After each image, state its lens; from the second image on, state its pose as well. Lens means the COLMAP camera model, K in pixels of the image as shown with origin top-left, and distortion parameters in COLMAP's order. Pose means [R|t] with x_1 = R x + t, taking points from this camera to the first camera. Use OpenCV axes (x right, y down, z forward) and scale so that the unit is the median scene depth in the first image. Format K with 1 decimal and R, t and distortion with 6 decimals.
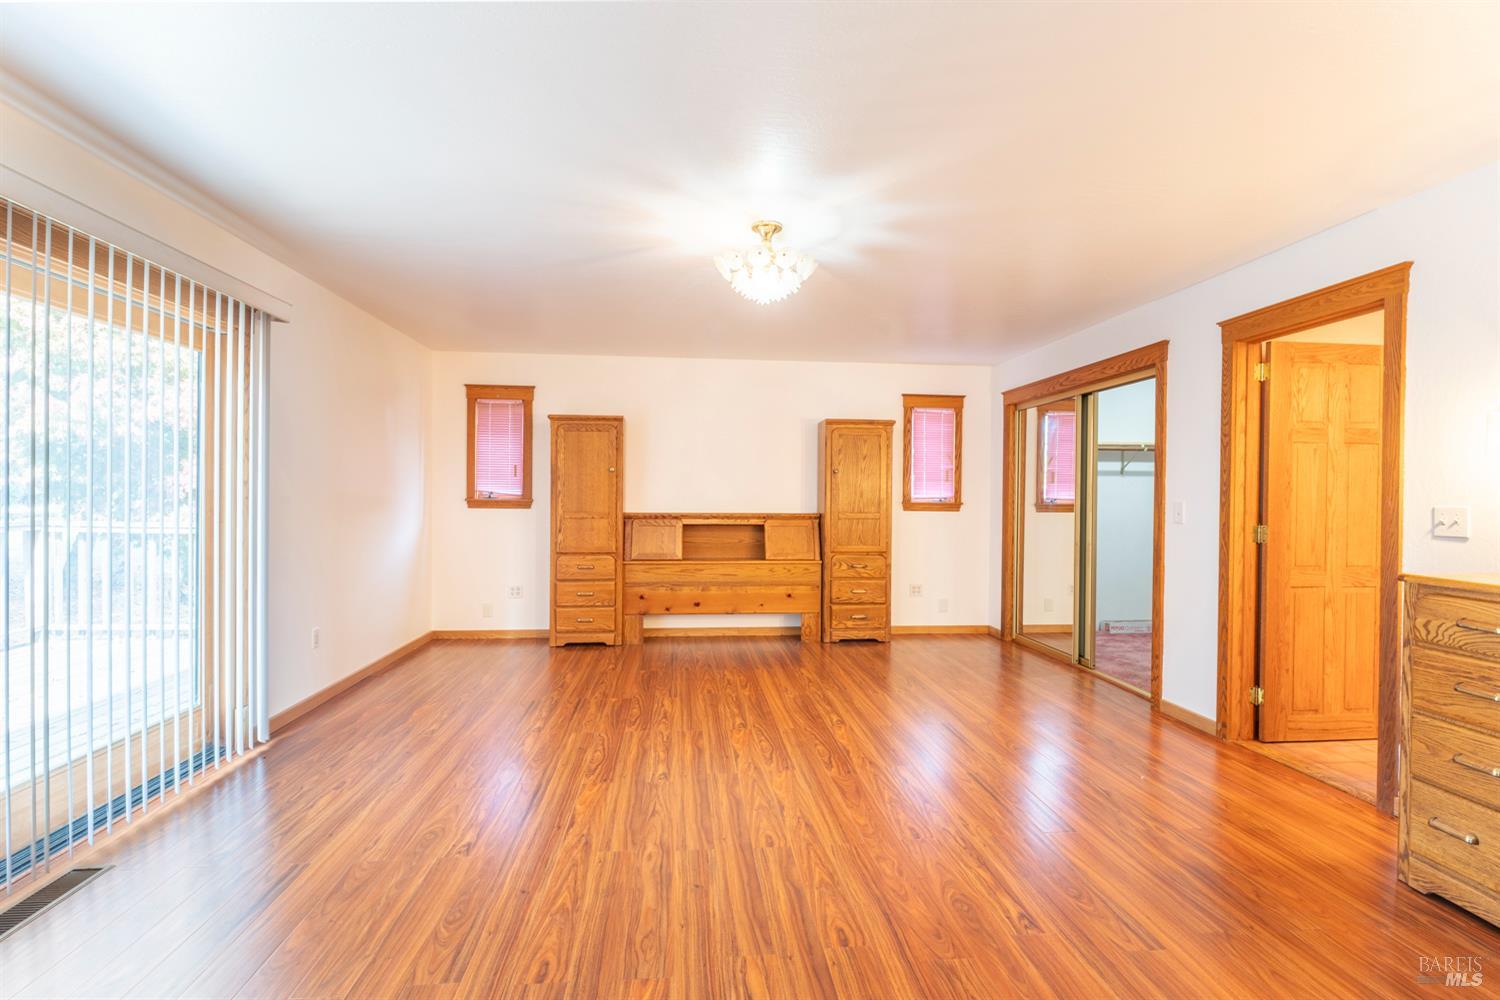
lens RADIAL K [[691.2, 0, 739.5], [0, 691.2, 501.6], [0, 0, 1]] dist [-0.002120, -0.001144]
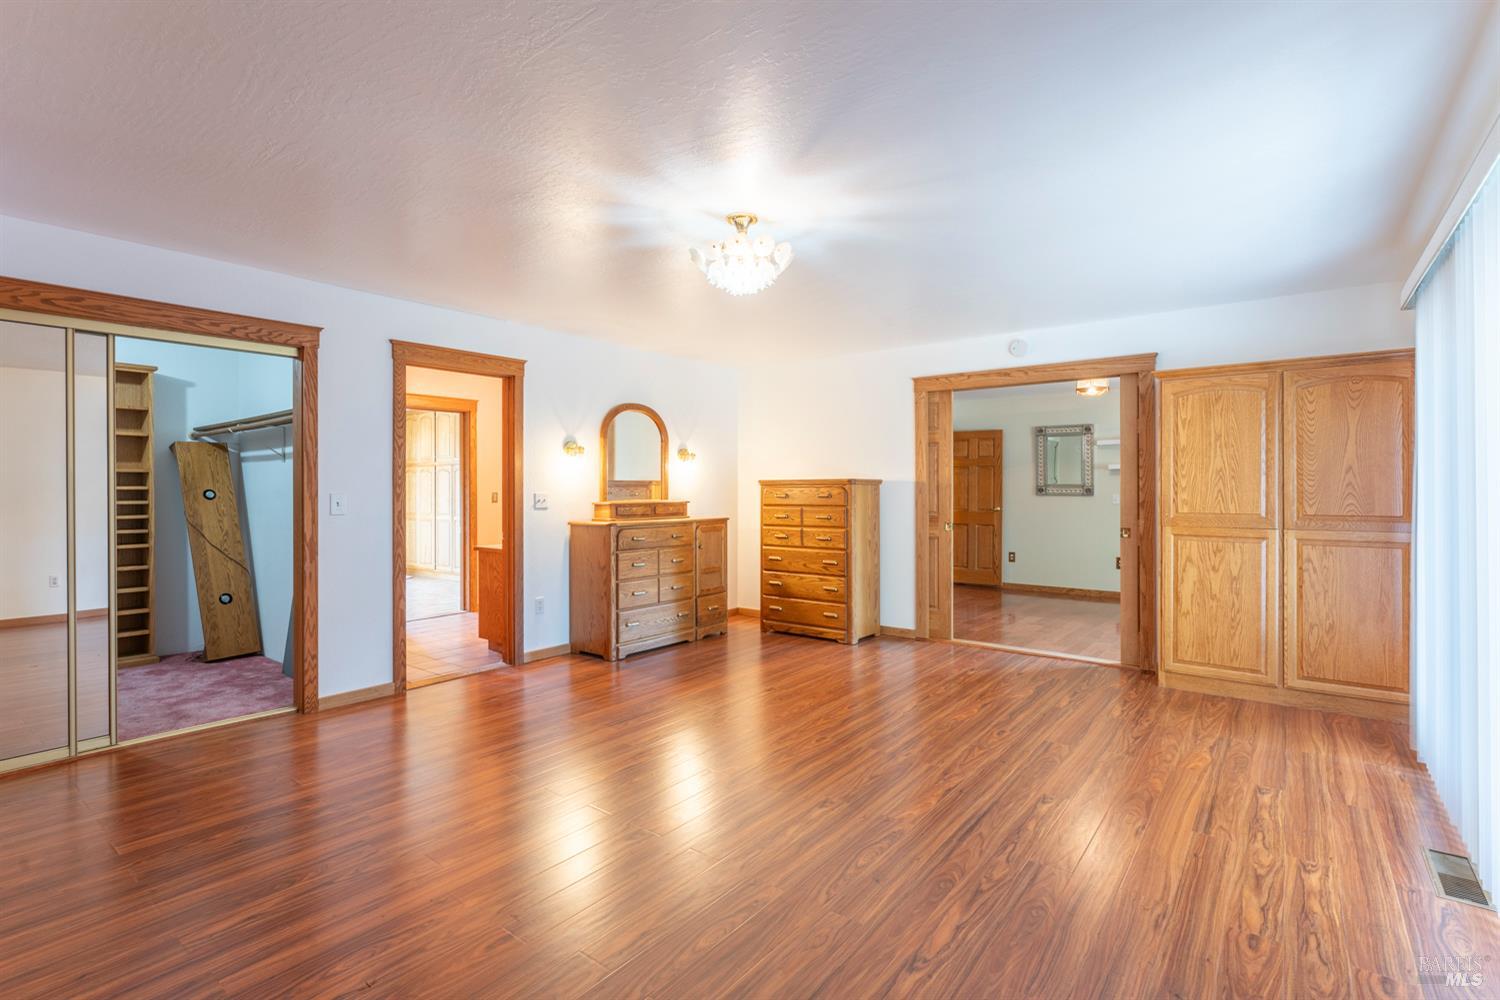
lens RADIAL K [[691.2, 0, 748.6], [0, 691.2, 489.8], [0, 0, 1]] dist [-0.002120, -0.001144]
pose [[-0.732534, -0.006103, 0.680703, -0.801936], [0.003162, 0.999919, 0.012367, -0.025020], [-0.680723, 0.011212, -0.732455, 2.144139]]
